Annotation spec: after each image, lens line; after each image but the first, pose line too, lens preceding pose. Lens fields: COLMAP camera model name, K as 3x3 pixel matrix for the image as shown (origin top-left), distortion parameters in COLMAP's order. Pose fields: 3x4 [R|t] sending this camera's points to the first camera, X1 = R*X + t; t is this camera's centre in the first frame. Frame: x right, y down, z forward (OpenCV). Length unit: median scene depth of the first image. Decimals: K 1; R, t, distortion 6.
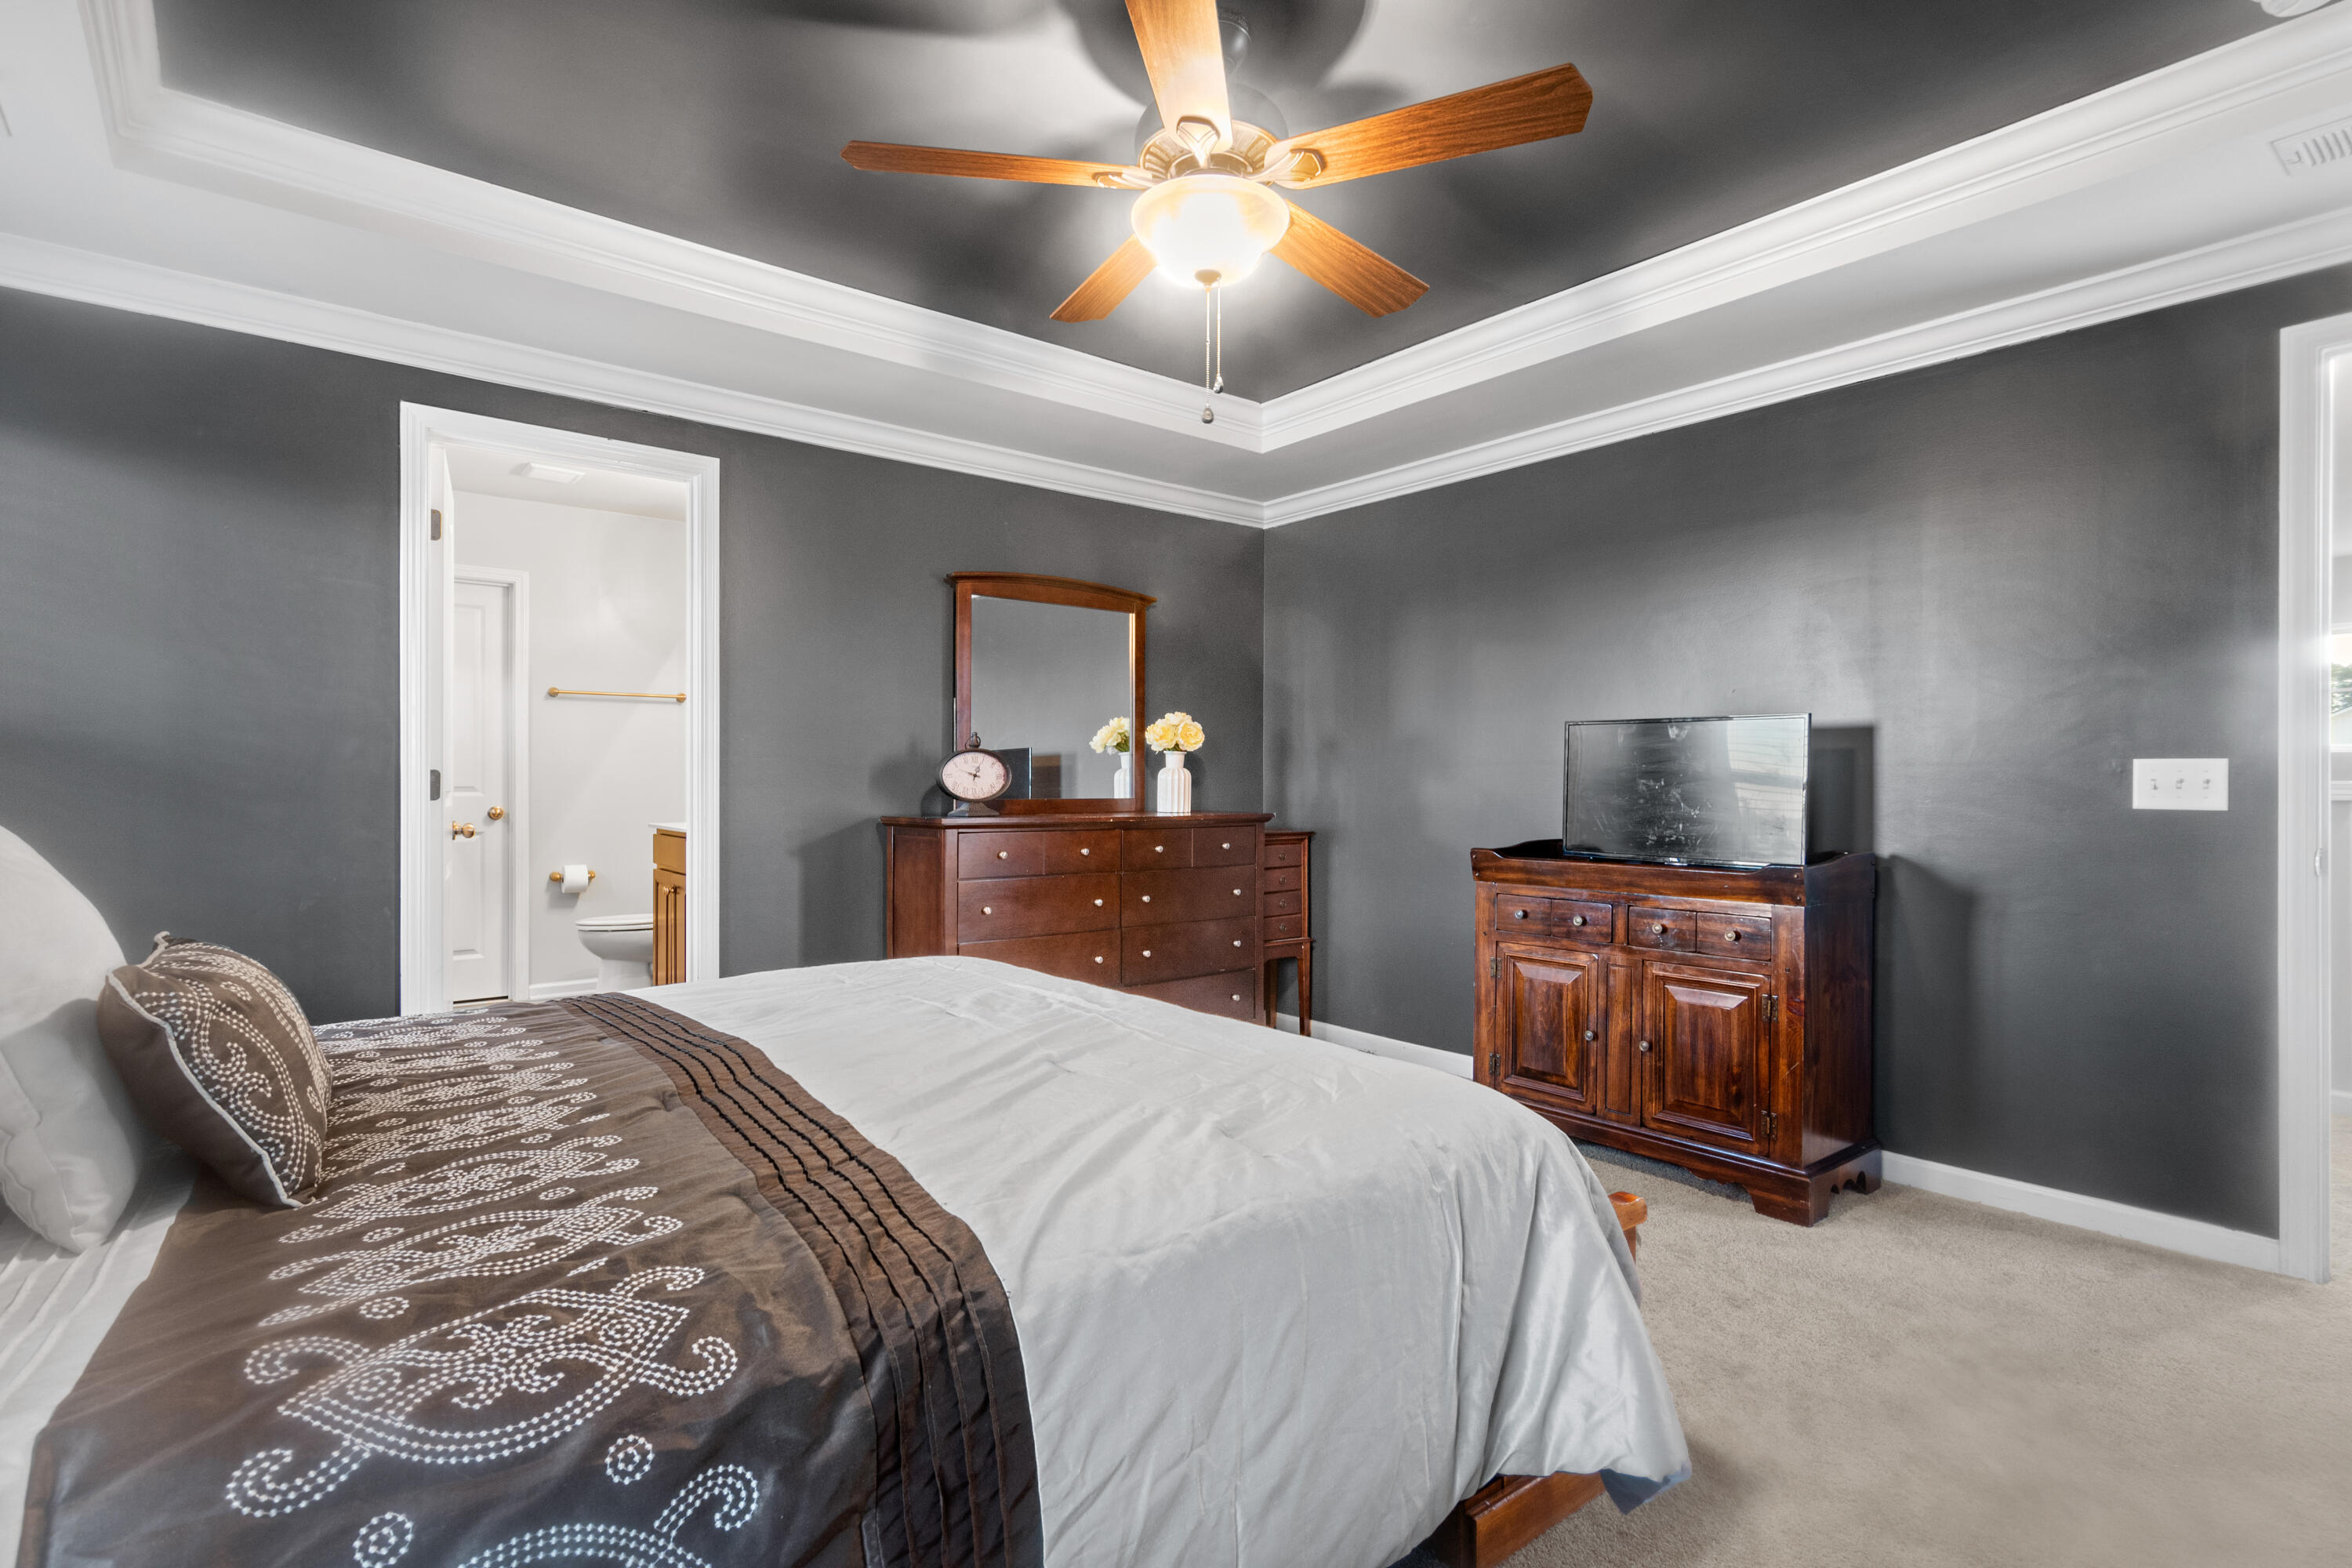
lens RADIAL K [[1139.6, 0, 1184.1], [0, 1139.6, 790.0], [0, 0, 1]] dist [-0.000244, 0.000546]
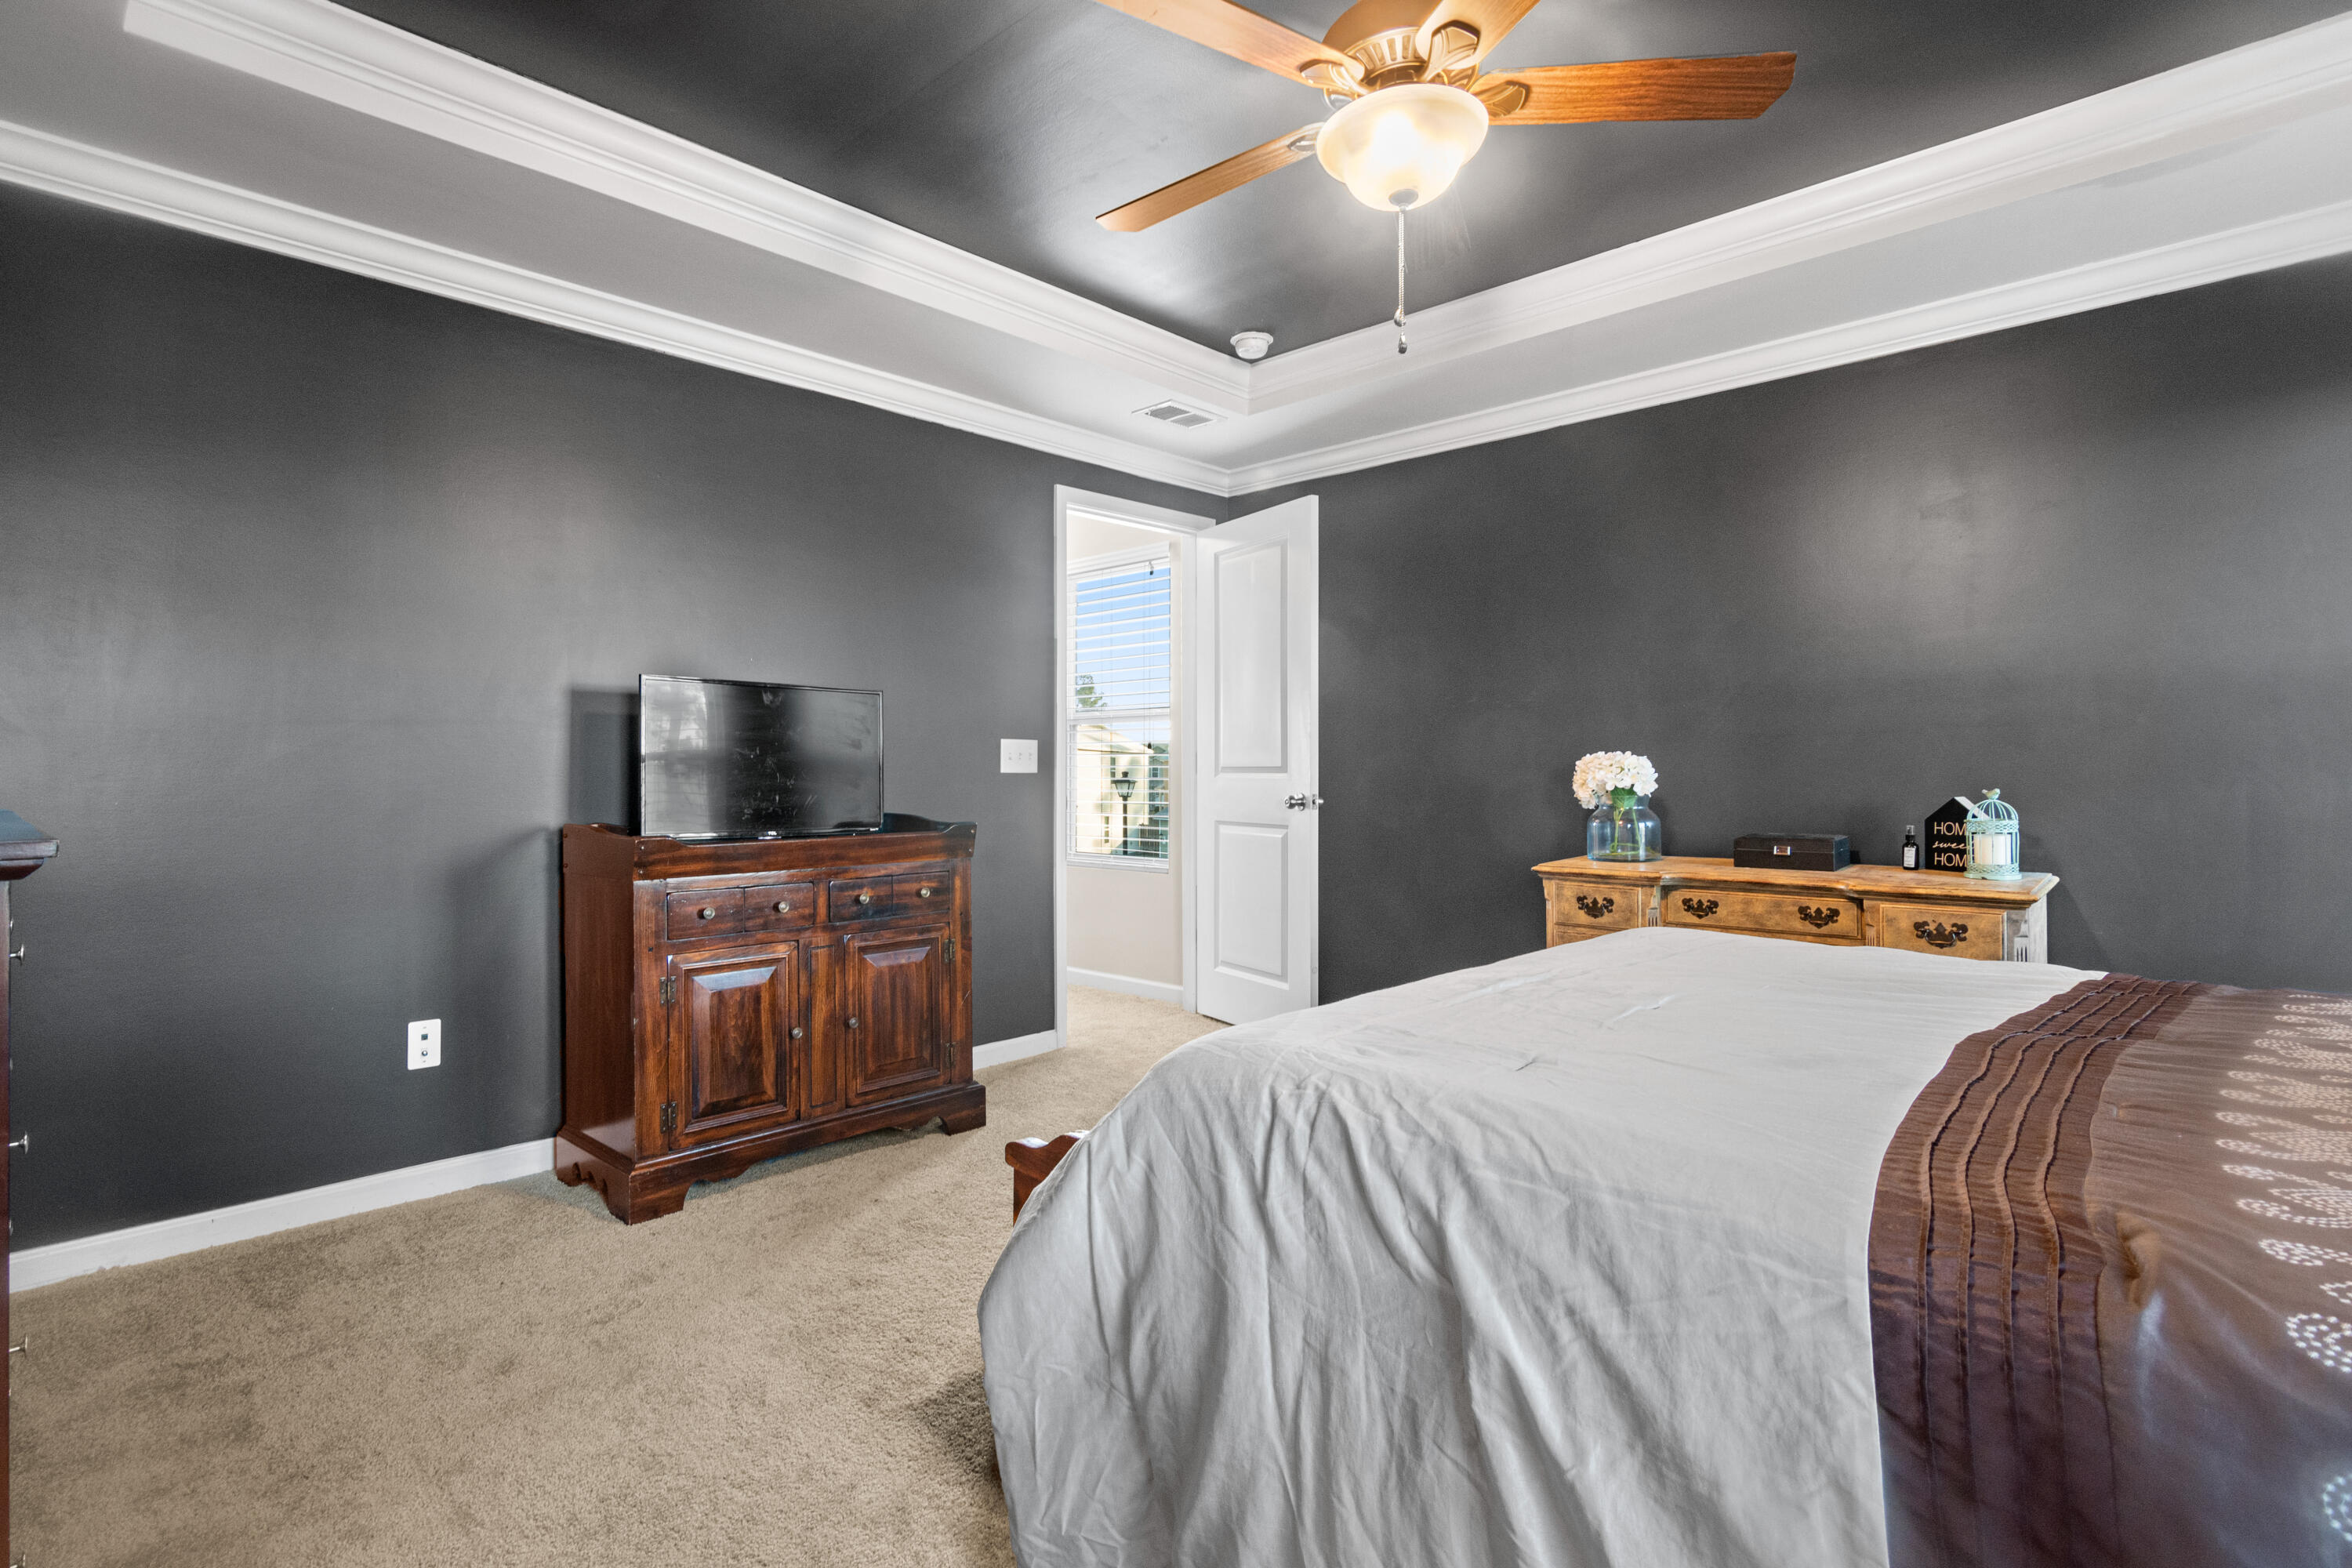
lens RADIAL K [[1139.6, 0, 1185.4], [0, 1139.6, 770.2], [0, 0, 1]] dist [-0.000244, 0.000546]
pose [[-0.121777, -0.000153, 0.992557, -0.583925], [0.010574, 0.999943, 0.001451, 0.011968], [-0.992501, 0.010672, -0.121769, 0.827680]]
